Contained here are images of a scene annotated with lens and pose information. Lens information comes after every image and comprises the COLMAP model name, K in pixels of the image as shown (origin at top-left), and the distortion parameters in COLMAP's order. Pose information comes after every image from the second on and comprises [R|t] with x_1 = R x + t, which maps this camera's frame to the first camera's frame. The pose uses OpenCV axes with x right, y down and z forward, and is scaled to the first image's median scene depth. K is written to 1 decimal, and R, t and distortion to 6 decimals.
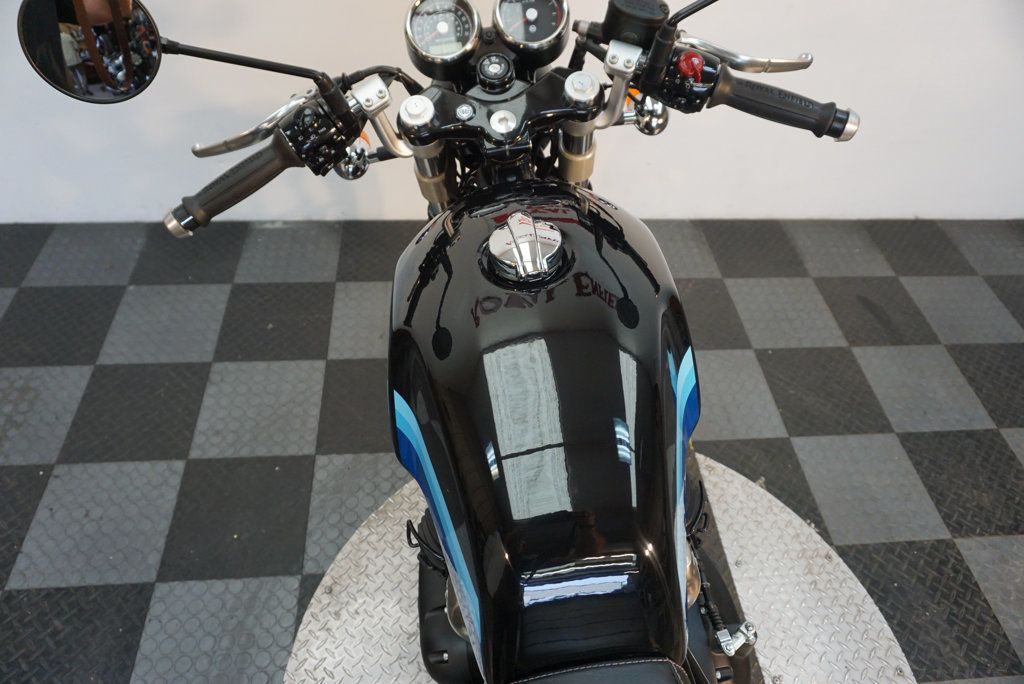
lens RADIAL K [[692.3, 0, 508.3], [0, 692.3, 344.2], [0, 0, 1]] dist [-0.044380, 0.031519]
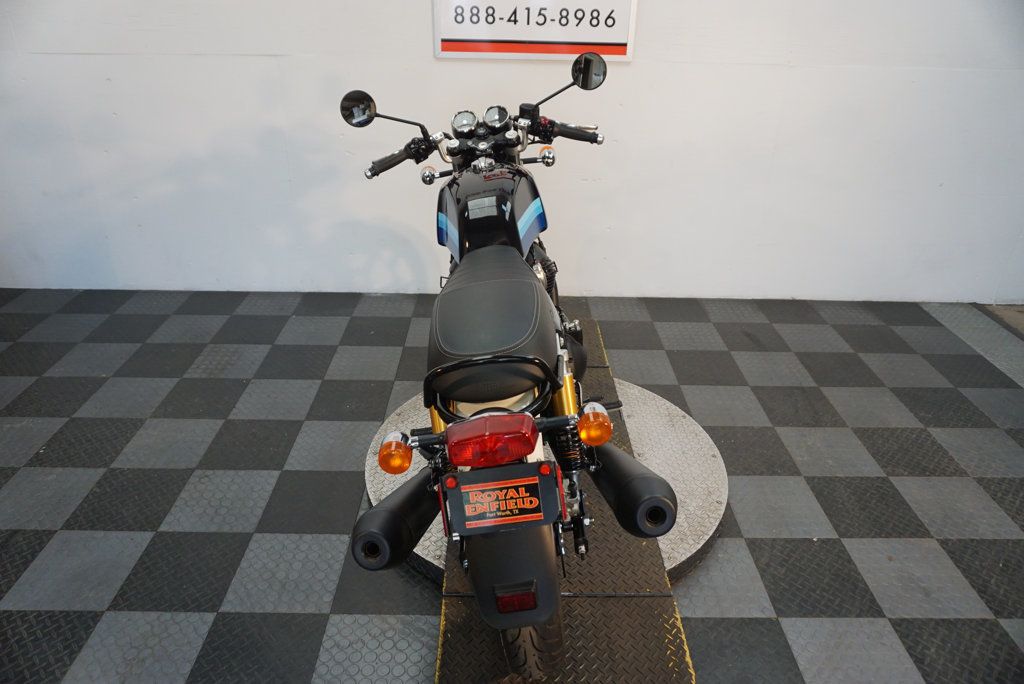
lens RADIAL K [[692.3, 0, 506.7], [0, 692.3, 342.4], [0, 0, 1]] dist [-0.044380, 0.031519]
pose [[0.995645, -0.000184, -0.093227, 0.168326], [-0.032270, 0.937497, -0.346494, 0.674328], [0.087464, 0.347994, 0.933408, -0.647149]]
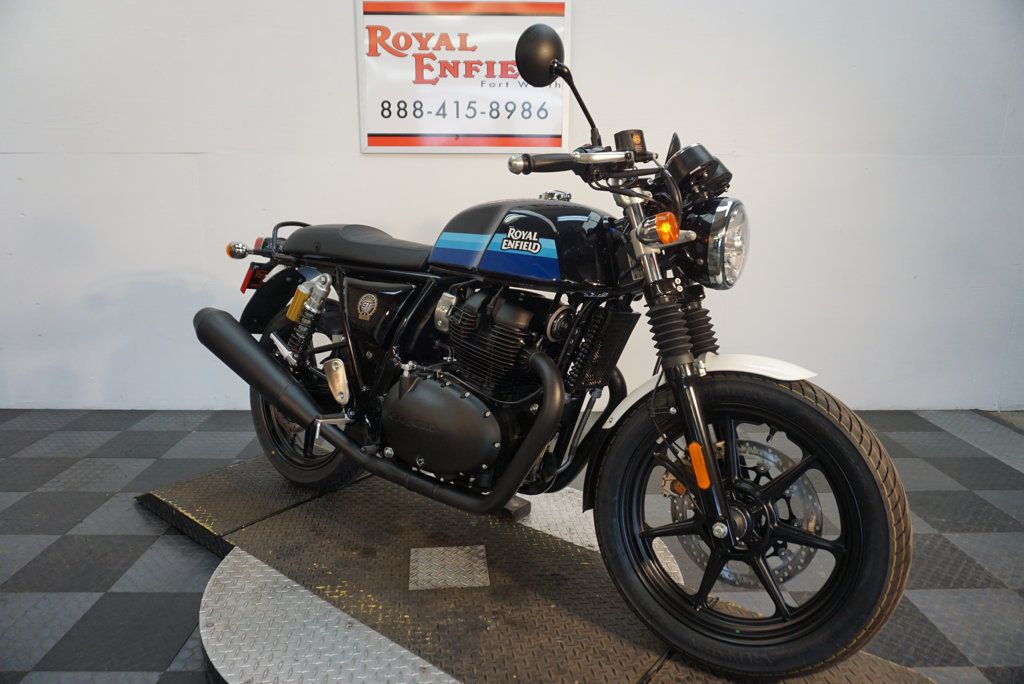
lens RADIAL K [[692.3, 0, 506.7], [0, 692.3, 339.8], [0, 0, 1]] dist [-0.044380, 0.031519]
pose [[0.995338, -0.039747, -0.087879, 0.317593], [-0.018602, 0.814923, -0.579270, 0.733993], [0.094638, 0.578205, 0.810384, -0.311594]]
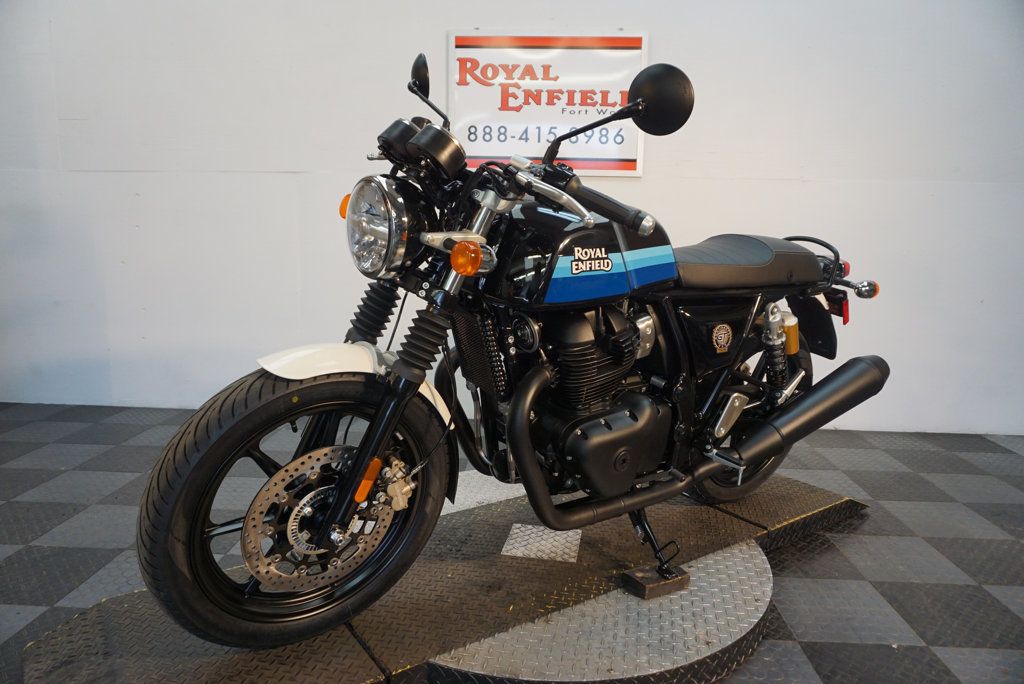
lens RADIAL K [[692.3, 0, 506.5], [0, 692.3, 341.6], [0, 0, 1]] dist [-0.044380, 0.031519]
pose [[0.989278, -0.020033, -0.144667, 0.231731], [-0.075224, 0.779159, -0.622297, 0.860044], [0.125185, 0.626507, 0.769297, -0.343933]]
